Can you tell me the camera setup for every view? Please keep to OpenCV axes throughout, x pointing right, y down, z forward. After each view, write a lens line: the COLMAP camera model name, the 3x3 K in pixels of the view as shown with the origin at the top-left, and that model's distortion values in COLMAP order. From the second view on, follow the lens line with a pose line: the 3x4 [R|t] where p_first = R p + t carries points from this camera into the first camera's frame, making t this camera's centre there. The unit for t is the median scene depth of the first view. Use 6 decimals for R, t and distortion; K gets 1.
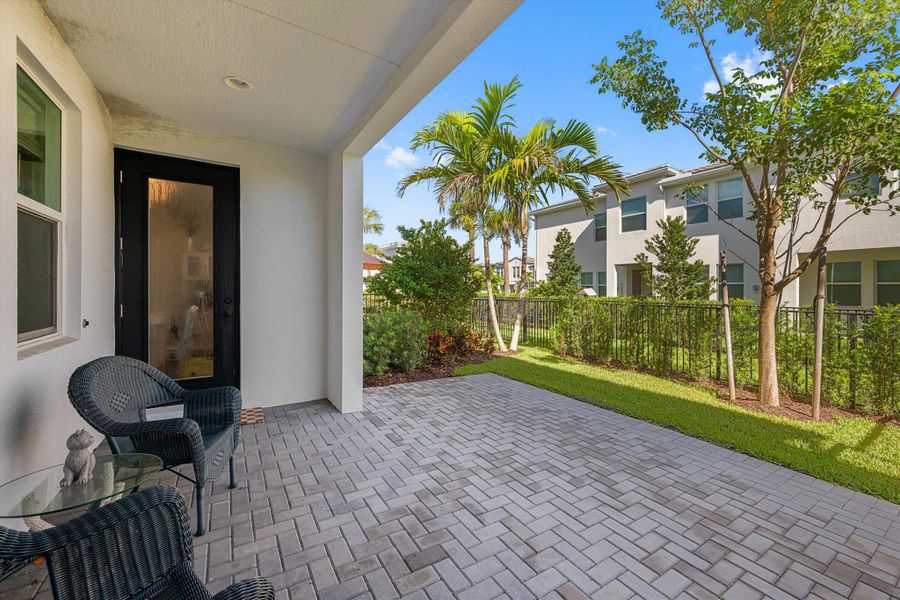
lens RADIAL K [[364.4, 0, 449.8], [0, 364.4, 294.1], [0, 0, 1]] dist [0.000021, 0.000227]
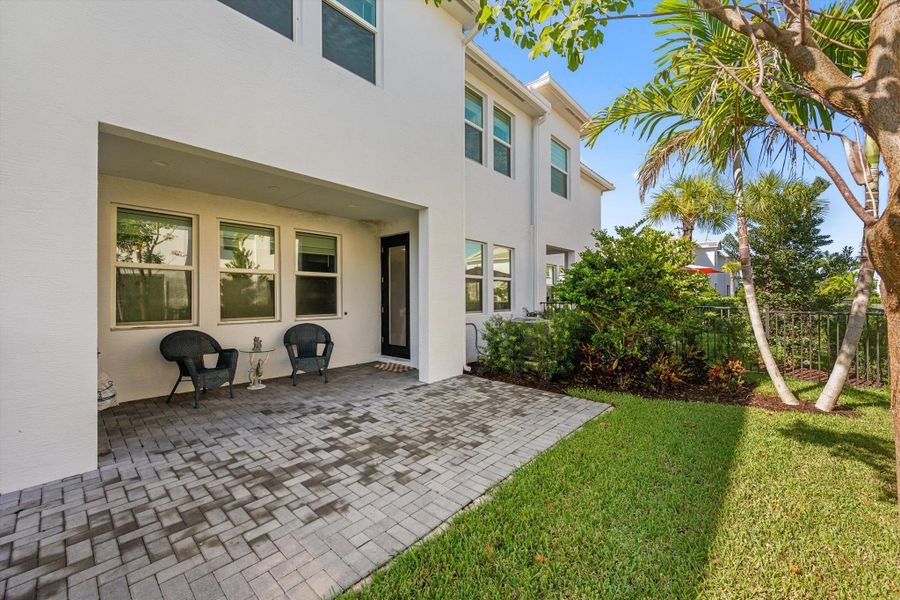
lens RADIAL K [[364.4, 0, 450.5], [0, 364.4, 299.6], [0, 0, 1]] dist [0.000021, 0.000227]
pose [[0.258509, -0.003889, -0.966001, 1.374579], [-0.005945, 0.999967, -0.005617, -0.005004], [0.965991, 0.007195, 0.258477, 0.826483]]
